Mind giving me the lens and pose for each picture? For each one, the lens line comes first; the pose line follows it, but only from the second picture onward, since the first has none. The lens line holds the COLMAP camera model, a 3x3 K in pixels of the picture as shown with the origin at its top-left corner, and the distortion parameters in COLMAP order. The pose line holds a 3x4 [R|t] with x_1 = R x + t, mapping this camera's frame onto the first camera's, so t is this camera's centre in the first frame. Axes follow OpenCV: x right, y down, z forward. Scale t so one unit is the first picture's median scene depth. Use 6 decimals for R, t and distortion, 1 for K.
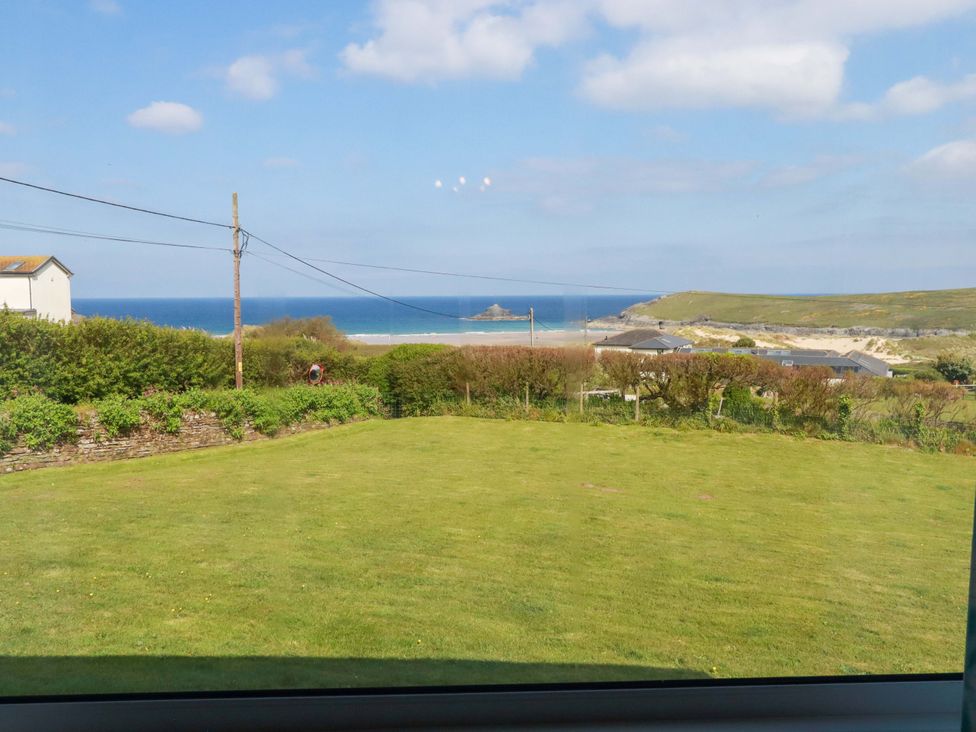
lens RADIAL K [[868.4, 0, 488.2], [0, 868.4, 361.3], [0, 0, 1]] dist [0.011767, -0.004475]
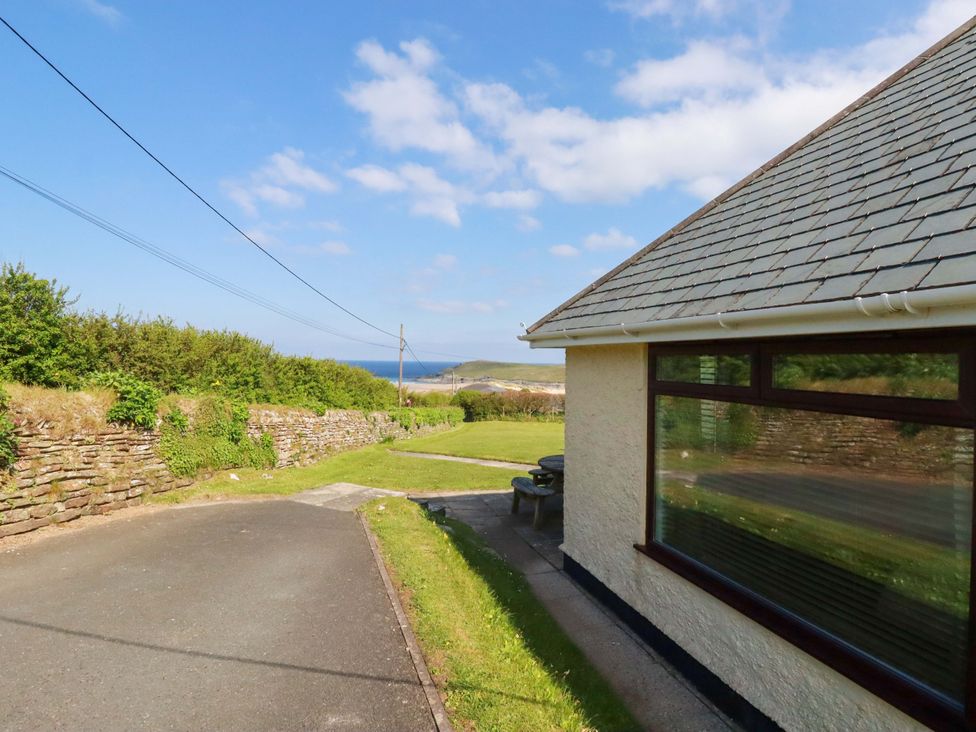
lens RADIAL K [[534.2, 0, 488.5], [0, 534.2, 357.0], [0, 0, 1]] dist [-0.000814, -0.000665]
pose [[0.966878, 0.024533, 0.254057, -0.467698], [-0.003128, 0.996434, -0.084319, 0.012662], [-0.255220, 0.080731, 0.963507, -0.449850]]
